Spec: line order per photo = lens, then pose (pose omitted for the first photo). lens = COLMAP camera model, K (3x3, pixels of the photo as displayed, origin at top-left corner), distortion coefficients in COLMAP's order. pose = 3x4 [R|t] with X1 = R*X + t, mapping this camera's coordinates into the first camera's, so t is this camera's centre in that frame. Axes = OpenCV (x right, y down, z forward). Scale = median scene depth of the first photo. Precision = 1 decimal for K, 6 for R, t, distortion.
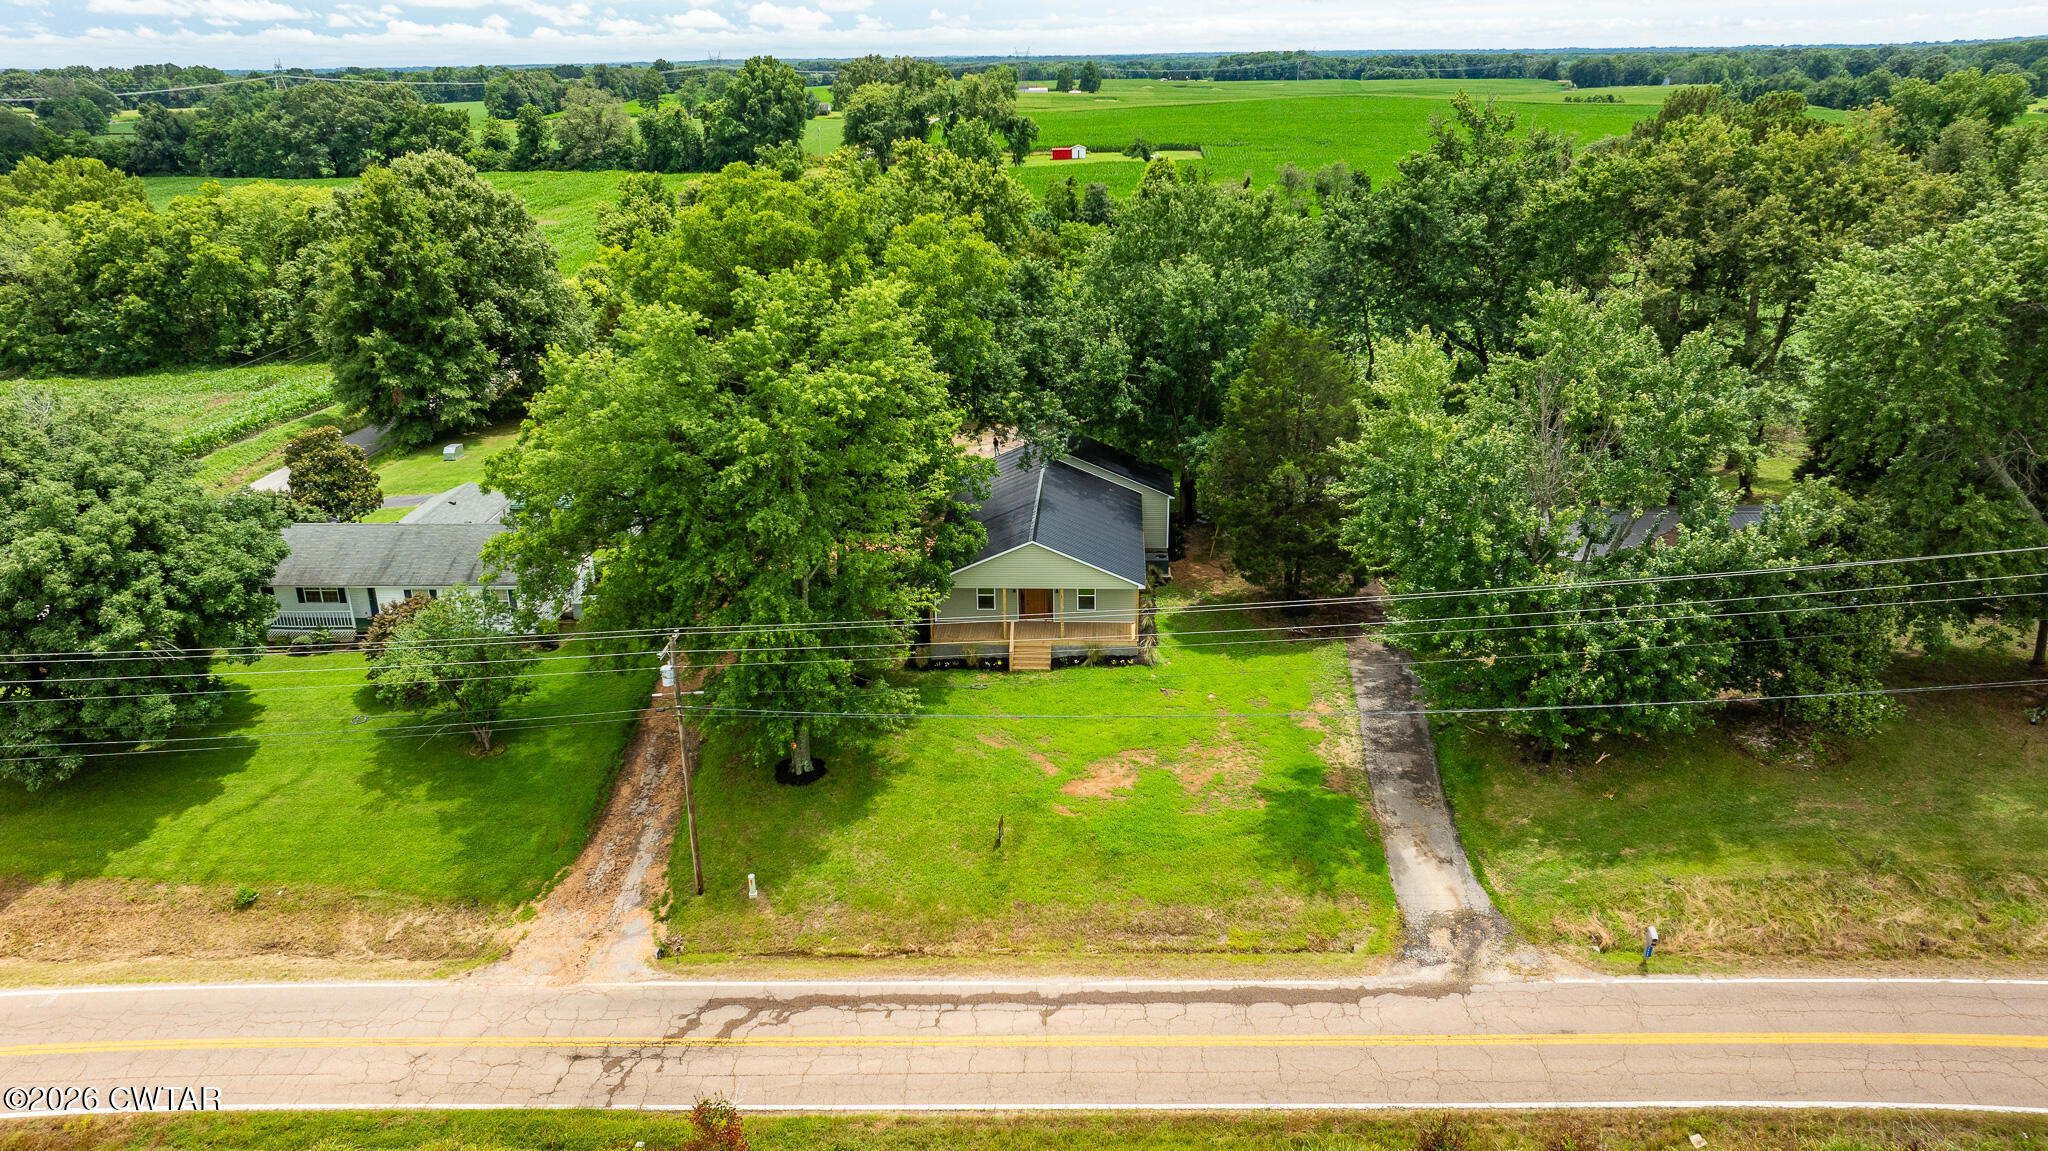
lens RADIAL K [[1465.1, 0, 1025.4], [0, 1465.1, 582.0], [0, 0, 1]] dist [-0.004364, 0.002468]
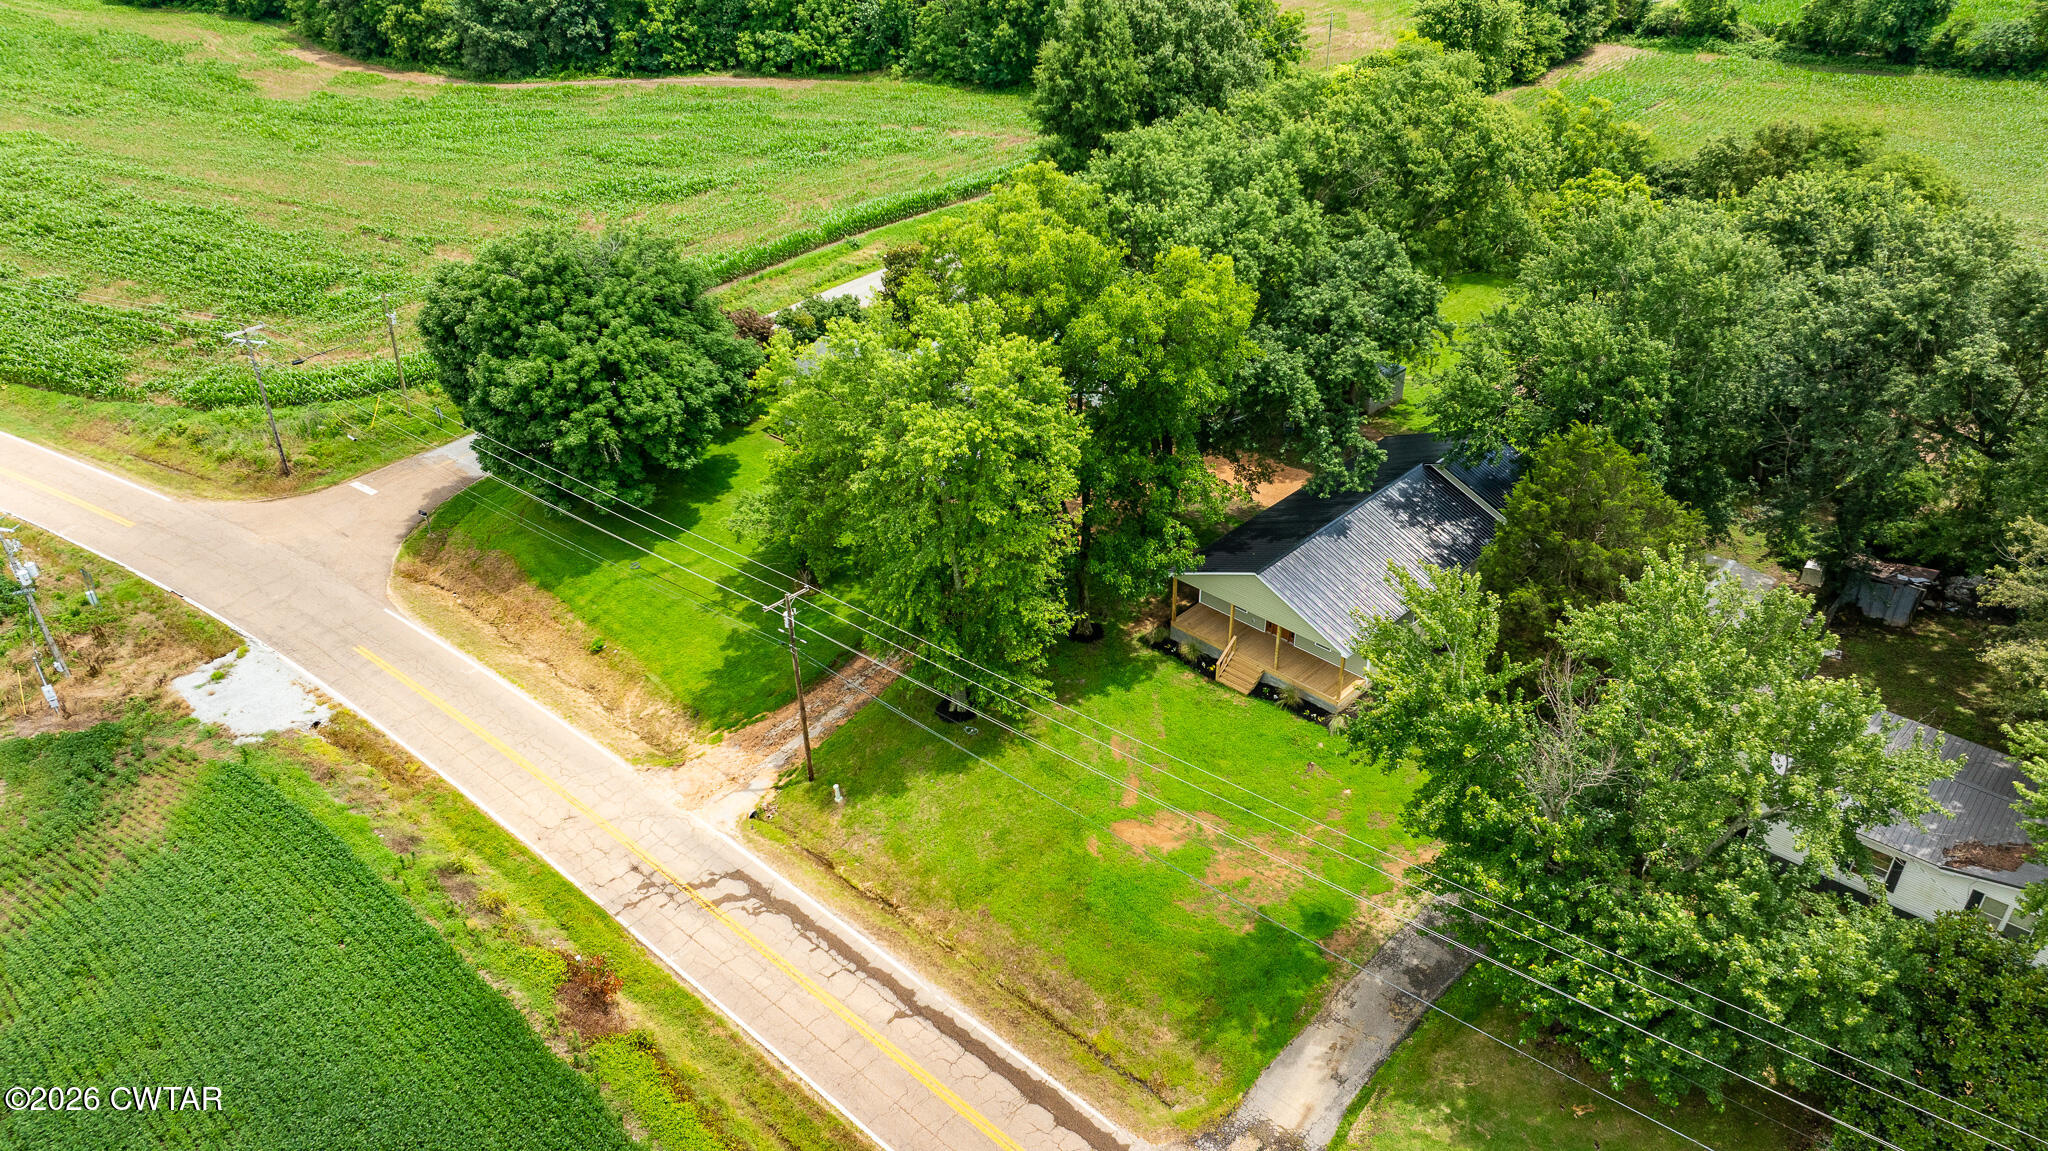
lens RADIAL K [[1465.1, 0, 1025.5], [0, 1465.1, 570.9], [0, 0, 1]] dist [-0.004364, 0.002468]
pose [[0.760758, 0.344778, -0.549887, 0.543283], [-0.217794, 0.933722, 0.284129, -0.349323], [0.611403, -0.096391, 0.785427, 0.148482]]
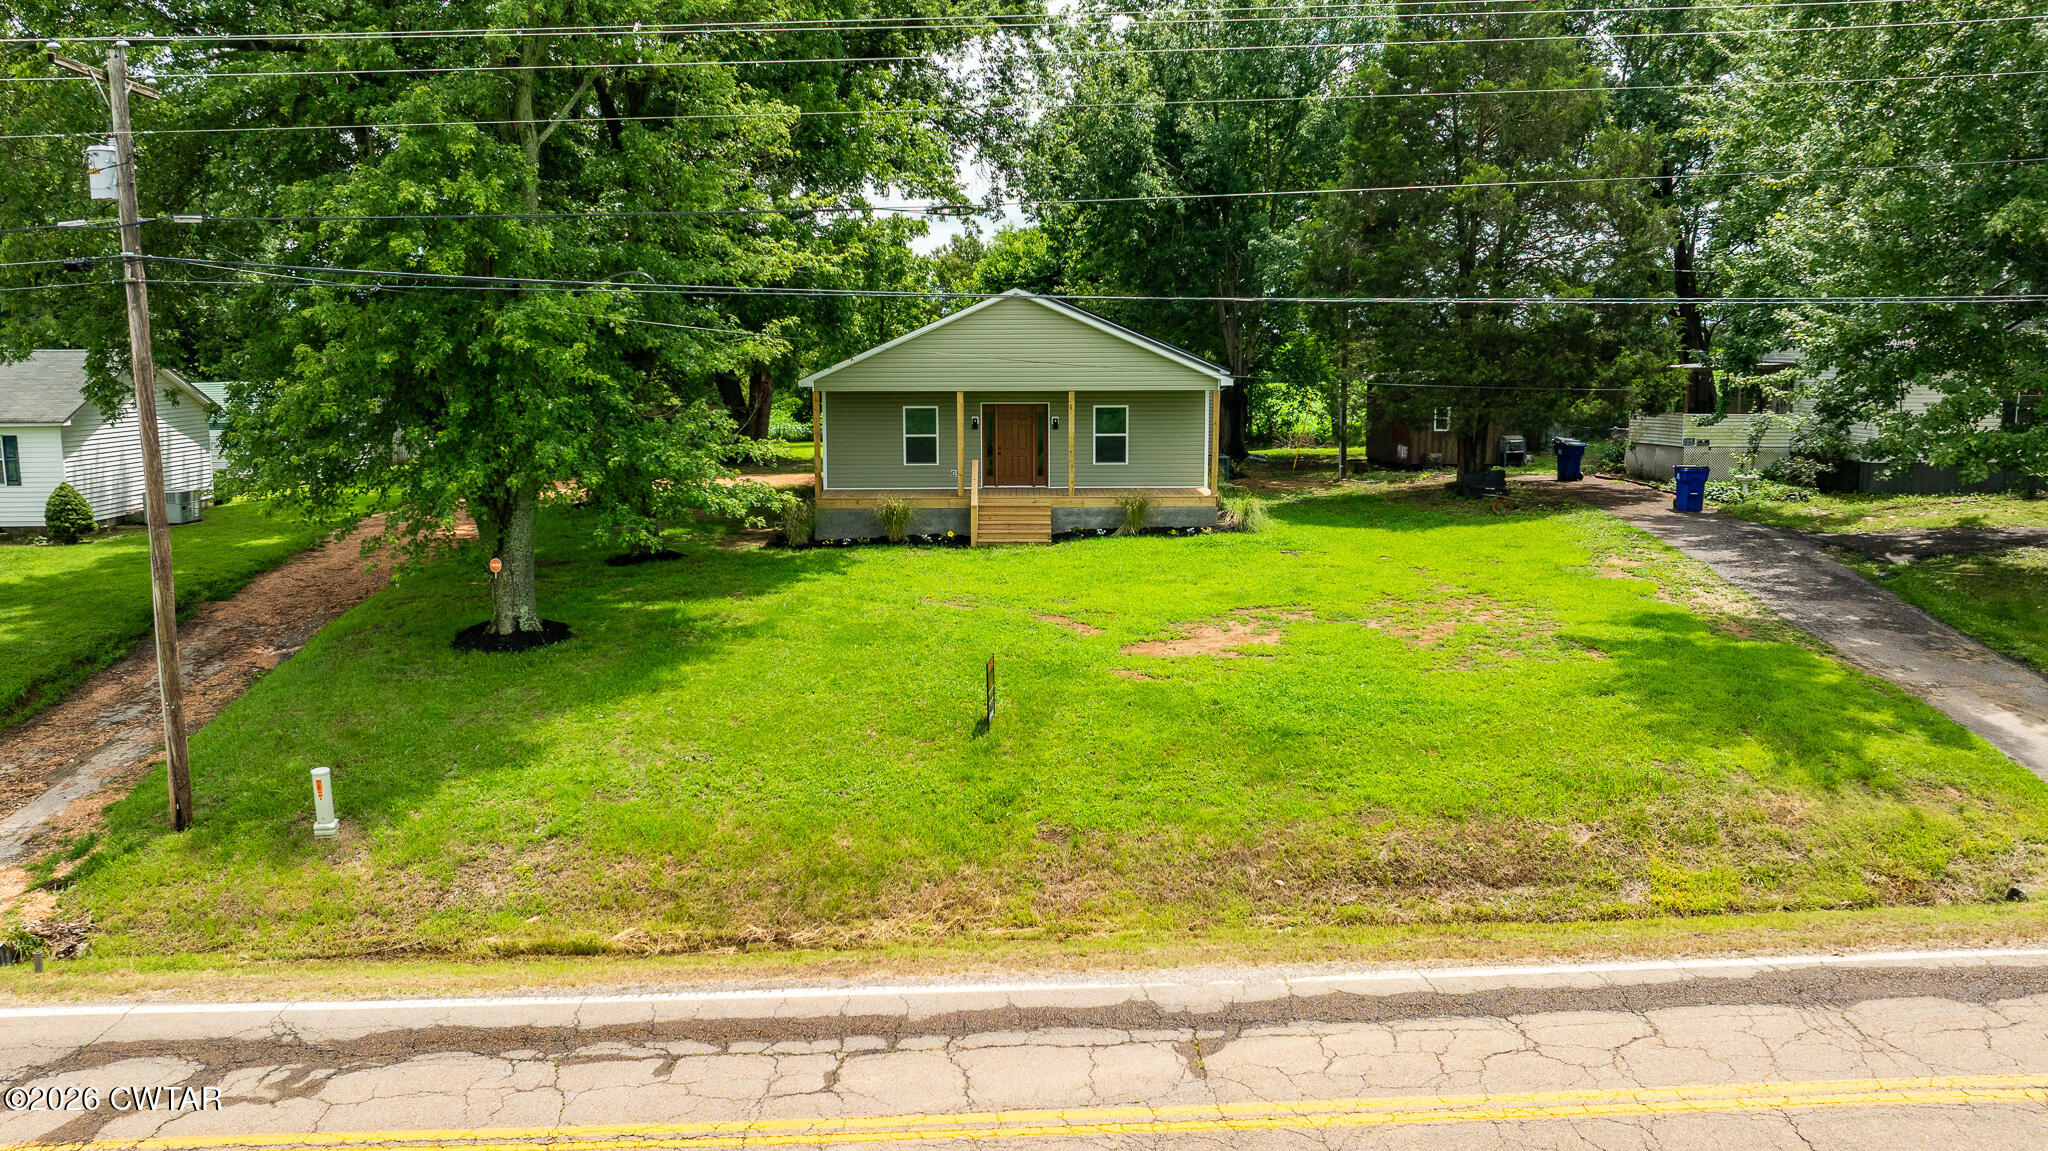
lens RADIAL K [[1610.5, 0, 1026.5], [0, 1610.5, 578.3], [0, 0, 1]] dist [-0.020388, -0.002609]
pose [[0.997578, 0.005589, 0.069329, -0.038719], [0.008472, 0.979580, -0.200876, 0.234154], [-0.069036, 0.200977, 0.977160, 0.581838]]
